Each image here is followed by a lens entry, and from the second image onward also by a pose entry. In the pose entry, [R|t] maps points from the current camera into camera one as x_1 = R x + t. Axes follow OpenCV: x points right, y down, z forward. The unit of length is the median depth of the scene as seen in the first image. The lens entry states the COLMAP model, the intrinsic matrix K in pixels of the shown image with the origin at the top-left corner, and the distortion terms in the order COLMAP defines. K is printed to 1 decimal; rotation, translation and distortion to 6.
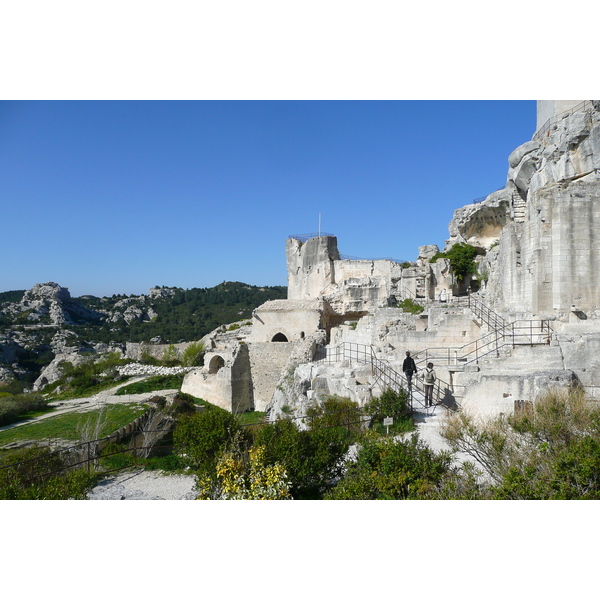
lens RADIAL K [[485.5, 0, 300.3], [0, 485.5, 301.7], [0, 0, 1]] dist [-0.017556, 0.005838]
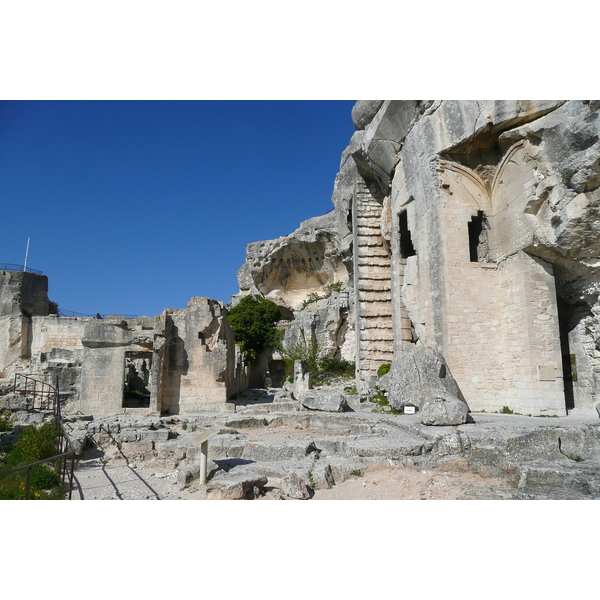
lens RADIAL K [[485.5, 0, 299.6], [0, 485.5, 299.5], [0, 0, 1]] dist [-0.017556, 0.005838]
pose [[0.917170, 0.078750, 0.390638, 0.144305], [-0.013421, 0.985827, -0.167225, -0.018128], [-0.398271, 0.148131, 0.905228, 0.426124]]
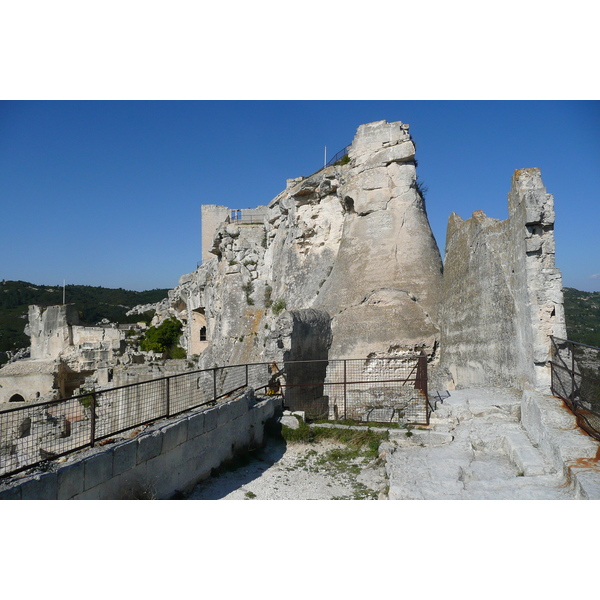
lens RADIAL K [[485.5, 0, 297.1], [0, 485.5, 302.9], [0, 0, 1]] dist [-0.017556, 0.005838]
pose [[0.926783, -0.002354, 0.375591, 0.148164], [-0.001922, 0.999938, 0.011011, -0.170576], [-0.375593, -0.010927, 0.926720, -0.337425]]
